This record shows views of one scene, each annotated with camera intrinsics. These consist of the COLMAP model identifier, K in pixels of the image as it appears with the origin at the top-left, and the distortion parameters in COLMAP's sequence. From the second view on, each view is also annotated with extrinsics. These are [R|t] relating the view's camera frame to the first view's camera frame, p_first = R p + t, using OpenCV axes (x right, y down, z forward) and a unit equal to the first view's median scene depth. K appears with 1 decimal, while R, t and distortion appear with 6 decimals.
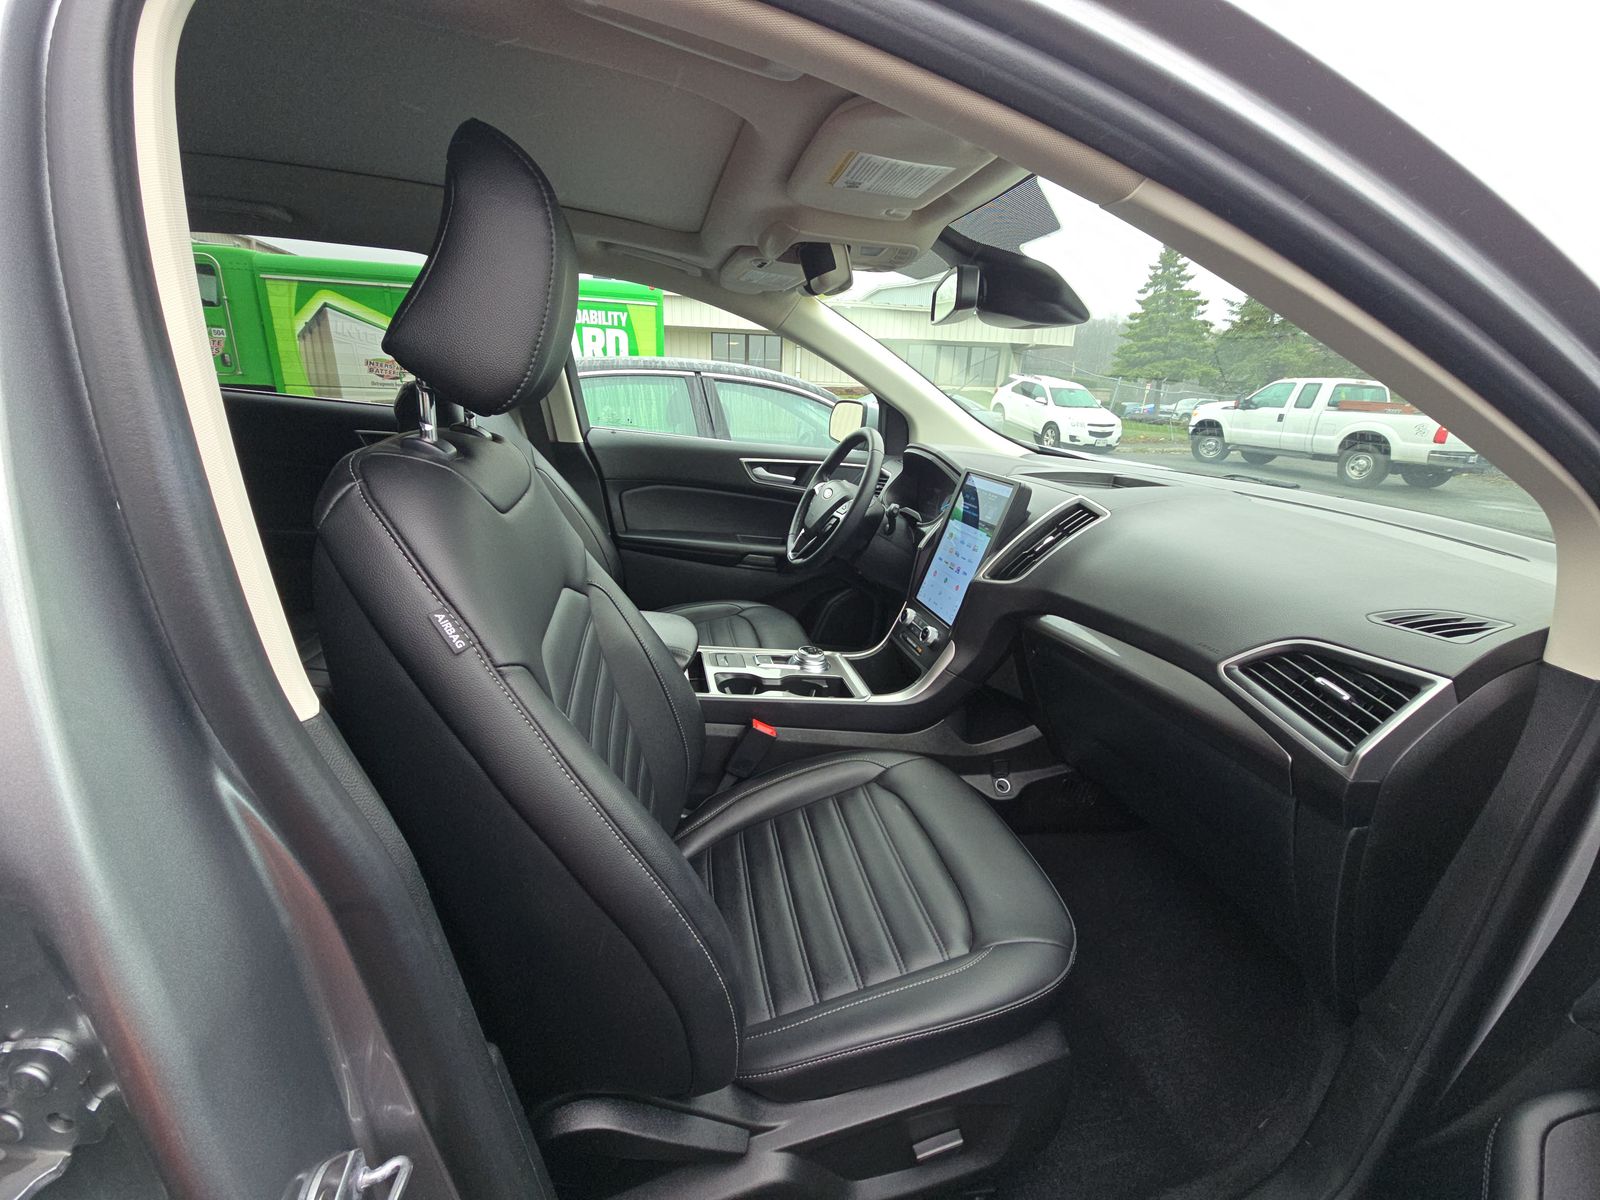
lens RADIAL K [[659.8, 0, 795.3], [0, 659.8, 589.6], [0, 0, 1]] dist [0.026943, -0.015472]
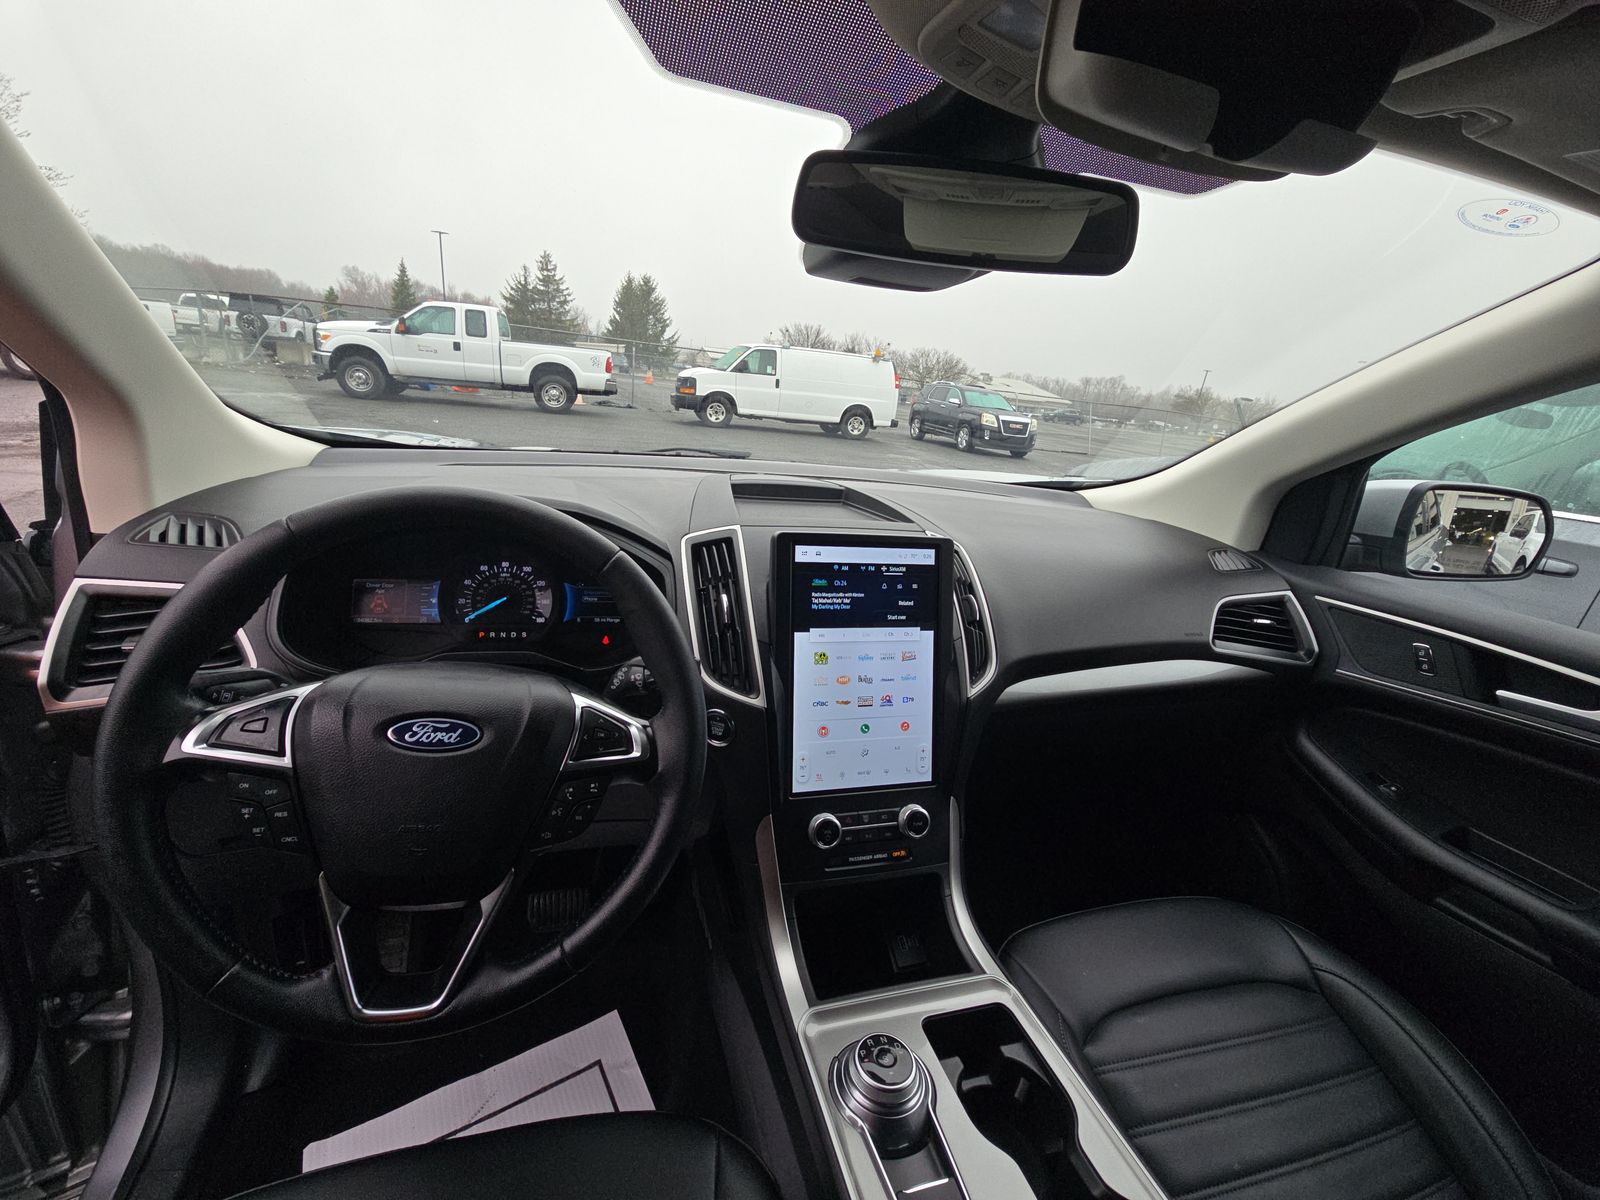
lens RADIAL K [[659.8, 0, 795.3], [0, 659.8, 589.6], [0, 0, 1]] dist [0.026943, -0.015472]
pose [[0.086640, -0.399059, 0.912823, -0.273607], [0.244952, 0.896673, 0.368750, -0.369145], [-0.965656, 0.191649, 0.175438, 0.971375]]
